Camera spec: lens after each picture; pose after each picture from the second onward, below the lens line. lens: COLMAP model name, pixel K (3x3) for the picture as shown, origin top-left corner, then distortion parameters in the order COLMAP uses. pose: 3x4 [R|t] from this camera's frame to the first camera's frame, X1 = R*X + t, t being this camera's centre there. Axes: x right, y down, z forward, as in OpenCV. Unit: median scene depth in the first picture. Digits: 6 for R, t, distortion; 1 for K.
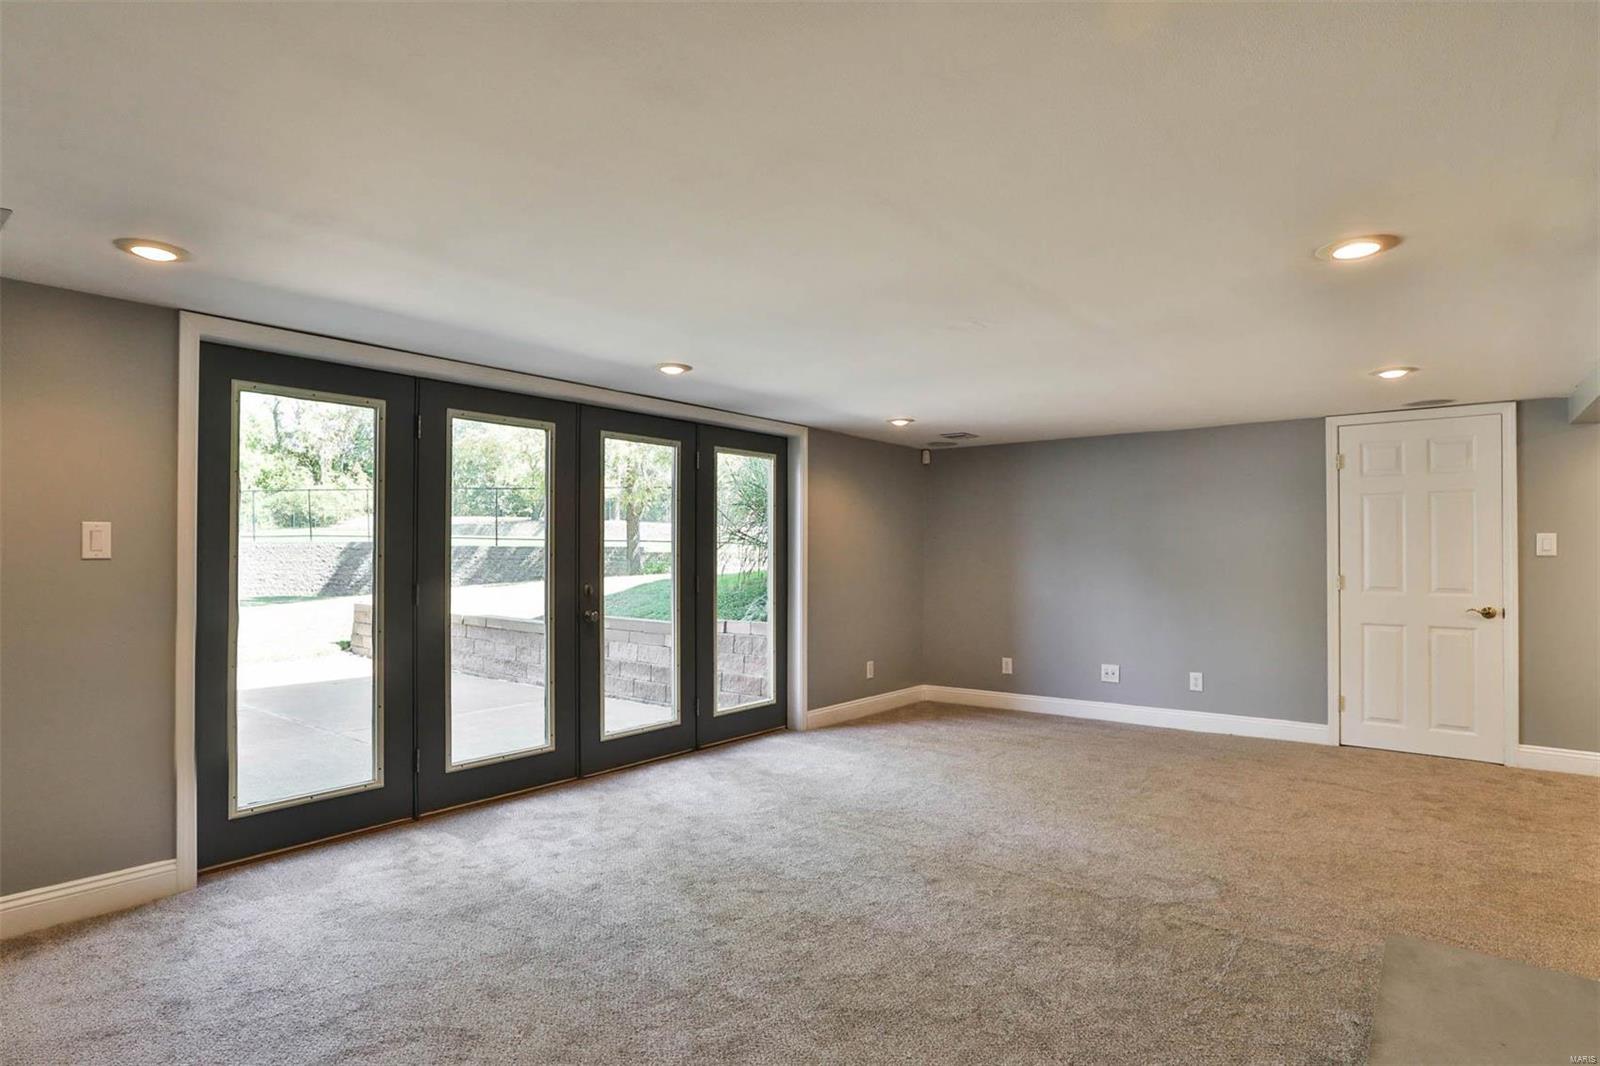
lens RADIAL K [[879.4, 0, 796.4], [0, 879.4, 526.1], [0, 0, 1]] dist [-0.023943, 0.001269]
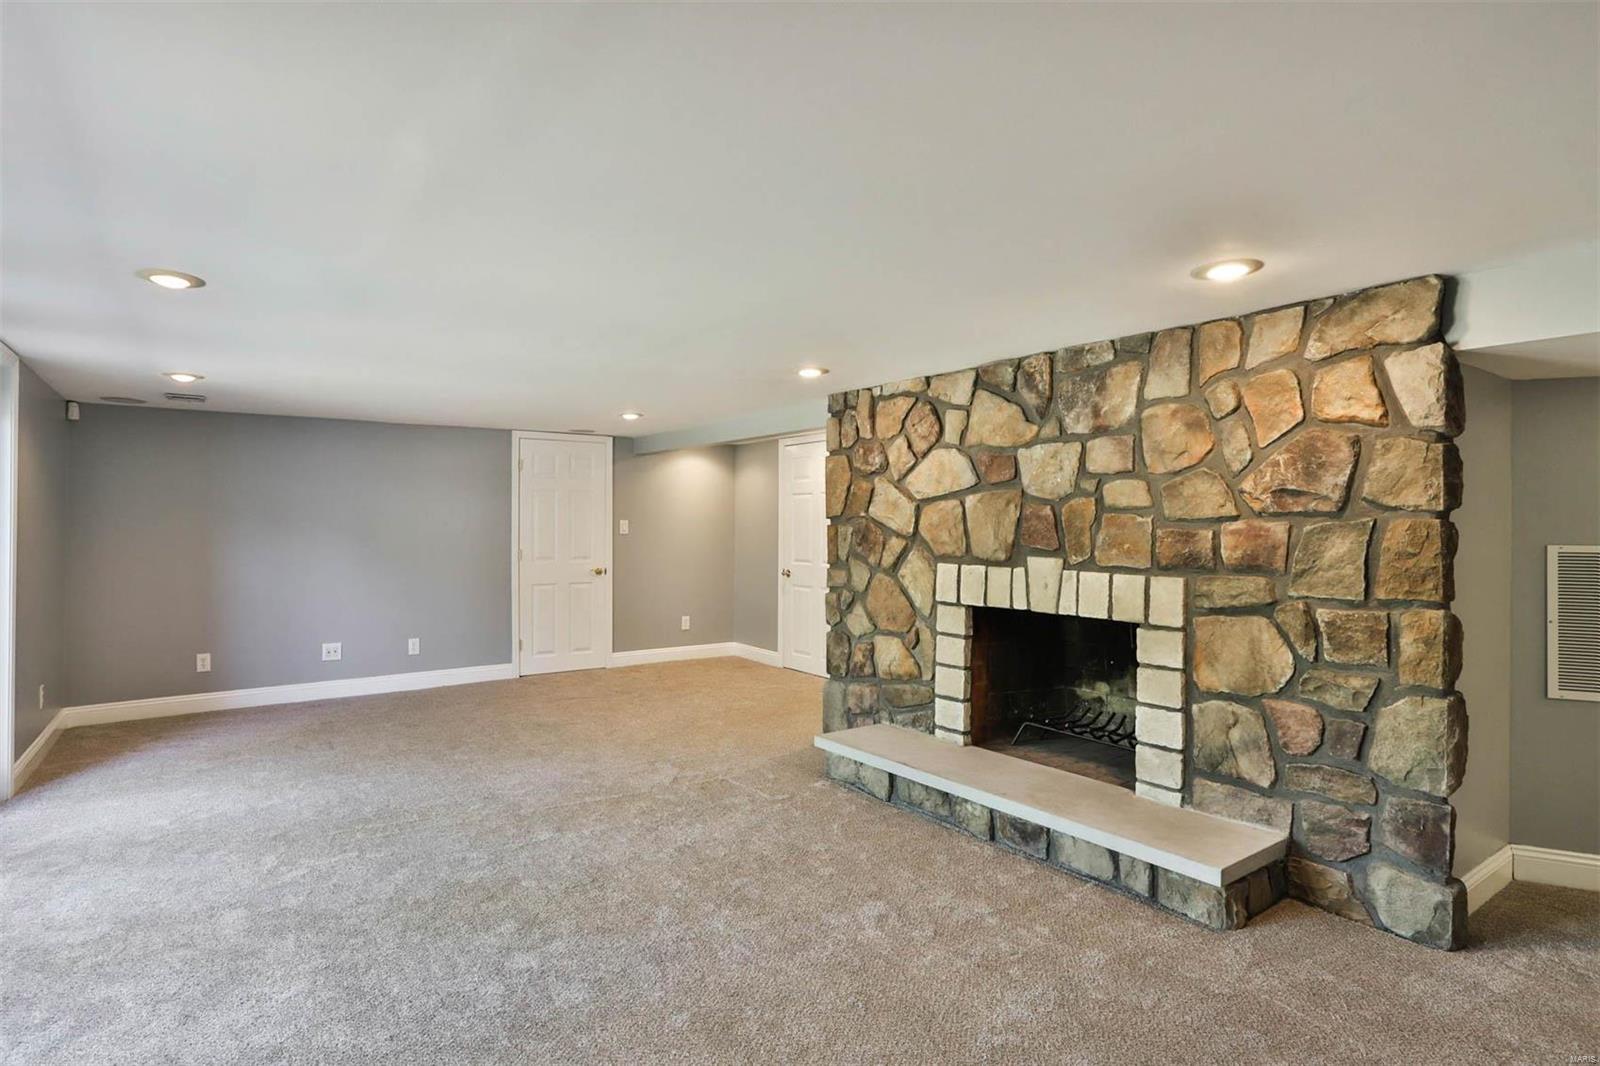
lens RADIAL K [[806.1, 0, 796.6], [0, 806.1, 538.1], [0, 0, 1]] dist [-0.019262, 0.002058]
pose [[0.265946, -0.015192, 0.963868, -0.486420], [-0.029349, 0.999285, 0.023848, -0.004158], [-0.963541, -0.034631, 0.265309, 0.281375]]
